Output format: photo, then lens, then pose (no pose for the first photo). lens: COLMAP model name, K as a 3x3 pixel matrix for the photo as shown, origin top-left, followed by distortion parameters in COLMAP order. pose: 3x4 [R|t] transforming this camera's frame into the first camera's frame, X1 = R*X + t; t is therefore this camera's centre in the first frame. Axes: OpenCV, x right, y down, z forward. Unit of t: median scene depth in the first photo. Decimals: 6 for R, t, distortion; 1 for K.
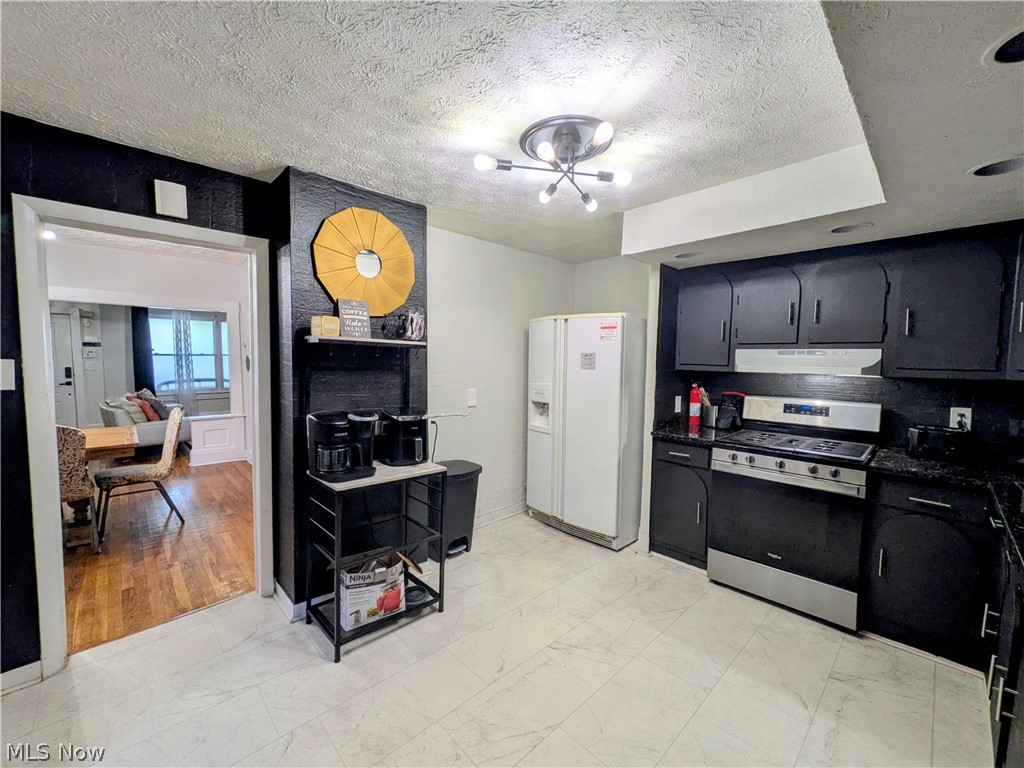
lens RADIAL K [[410.7, 0, 511.5], [0, 410.7, 387.2], [0, 0, 1]] dist [0.000361, -0.000123]
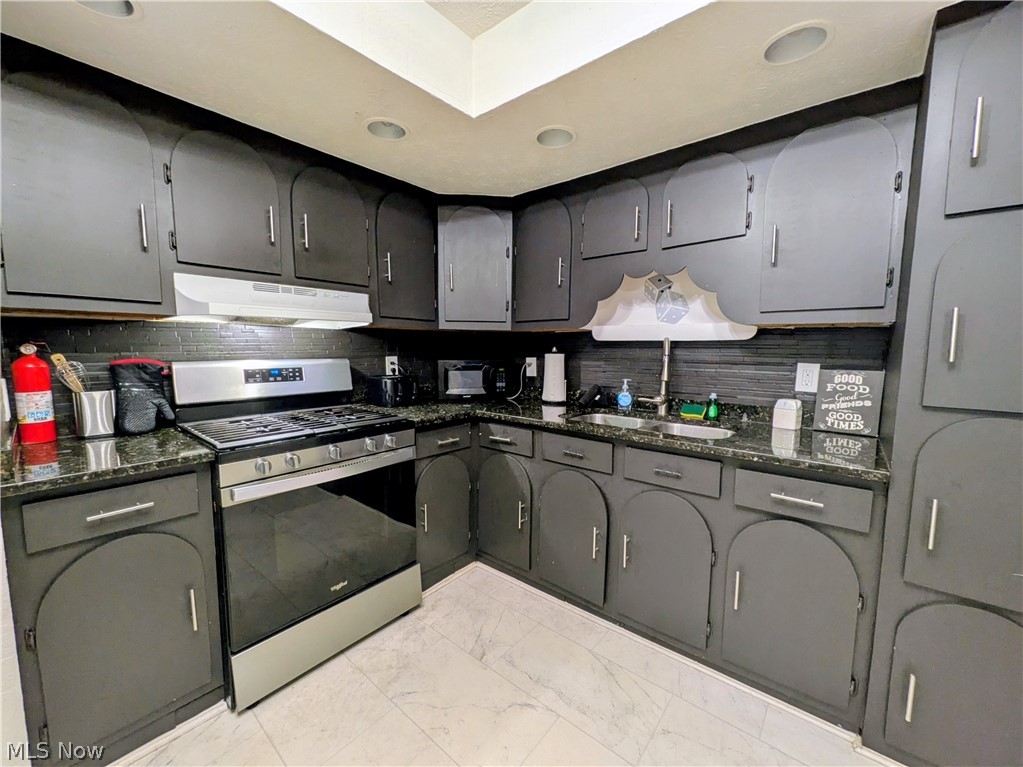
lens RADIAL K [[410.3, 0, 509.5], [0, 410.3, 385.8], [0, 0, 1]] dist [0.000361, -0.000123]
pose [[-0.099535, -0.116091, 0.988239, -0.028080], [0.057186, 0.990862, 0.122159, 0.011692], [-0.993389, 0.068673, -0.091987, 0.748746]]
